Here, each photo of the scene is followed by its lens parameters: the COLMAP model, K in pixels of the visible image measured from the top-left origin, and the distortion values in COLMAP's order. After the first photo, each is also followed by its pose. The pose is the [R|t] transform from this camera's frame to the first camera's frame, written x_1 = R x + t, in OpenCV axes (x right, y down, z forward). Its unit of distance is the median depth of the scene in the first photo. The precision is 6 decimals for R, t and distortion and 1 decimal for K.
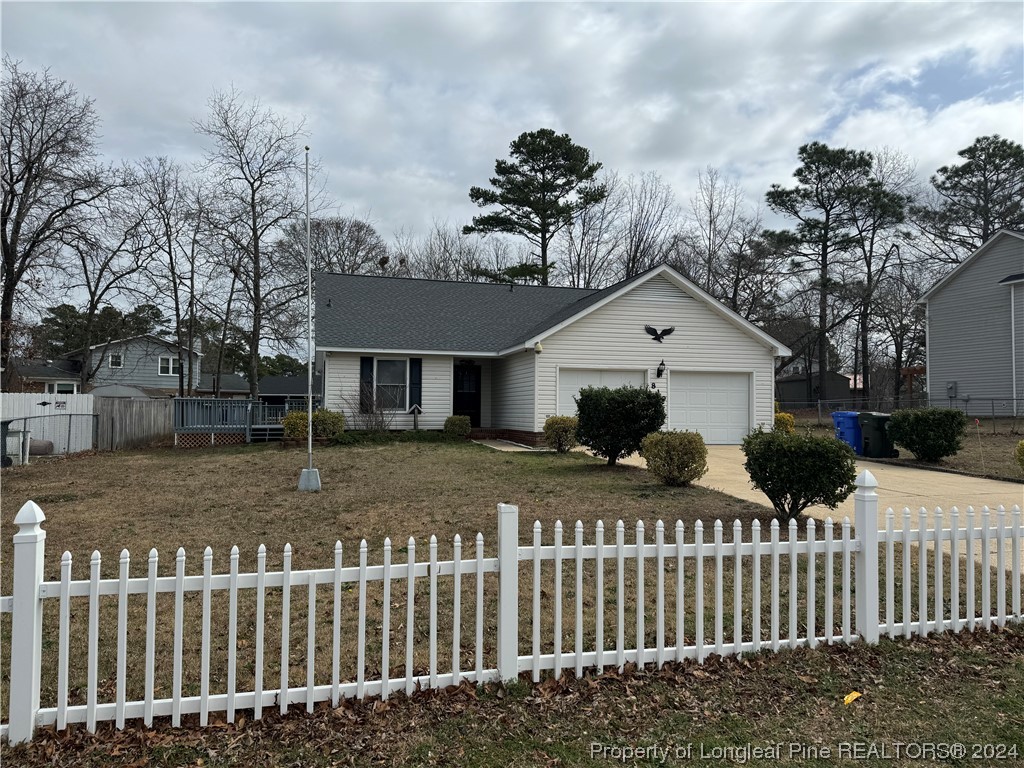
lens RADIAL K [[727.2, 0, 507.0], [0, 727.2, 384.6], [0, 0, 1]] dist [0.206489, -0.279613]
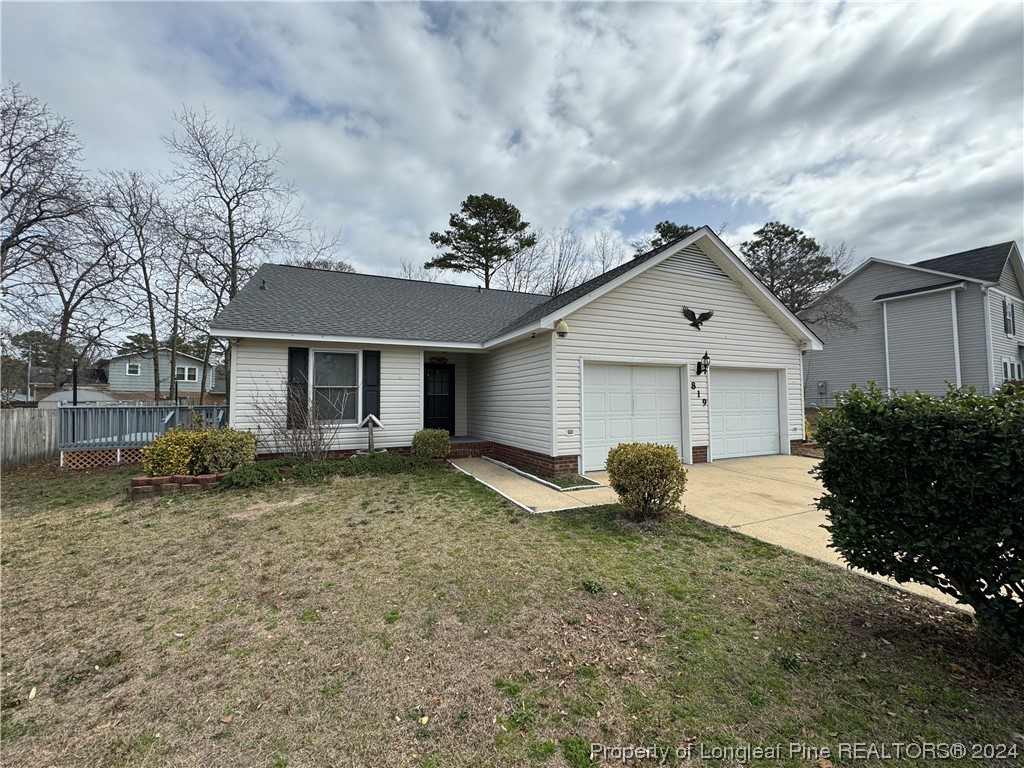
lens RADIAL K [[408.1, 0, 511.5], [0, 408.1, 378.5], [0, 0, 1]] dist [0.013505, 0.000126]
pose [[0.986984, -0.004866, 0.160746, -0.047093], [0.008012, 0.999789, -0.018931, 0.000775], [-0.160620, 0.019972, 0.986814, 0.510837]]
